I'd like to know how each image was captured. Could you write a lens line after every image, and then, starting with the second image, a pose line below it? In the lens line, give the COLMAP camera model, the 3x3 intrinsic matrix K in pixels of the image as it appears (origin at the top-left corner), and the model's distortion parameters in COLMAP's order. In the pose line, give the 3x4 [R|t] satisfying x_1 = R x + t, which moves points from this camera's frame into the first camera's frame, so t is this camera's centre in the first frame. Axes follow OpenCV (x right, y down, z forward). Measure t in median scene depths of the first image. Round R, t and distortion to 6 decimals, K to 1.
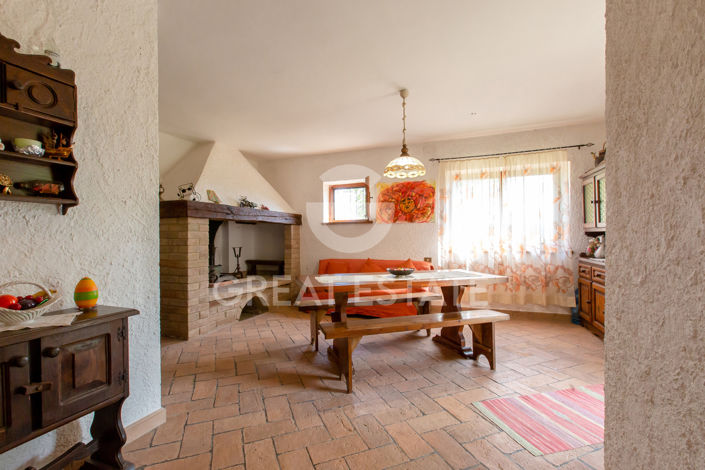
lens RADIAL K [[316.6, 0, 352.5], [0, 316.6, 235.0], [0, 0, 1]] dist [-0.000180, -0.000038]
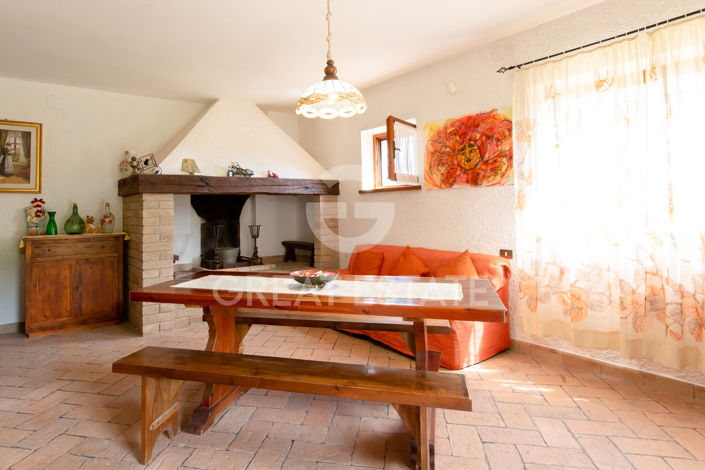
lens RADIAL K [[414.4, 0, 351.8], [0, 414.4, 193.5], [0, 0, 1]] dist [0.001924, 0.000032]
pose [[0.832943, -0.028147, -0.552643, 0.417881], [0.018415, 0.999562, -0.023154, -0.013517], [0.553053, 0.009109, 0.833096, 0.261994]]
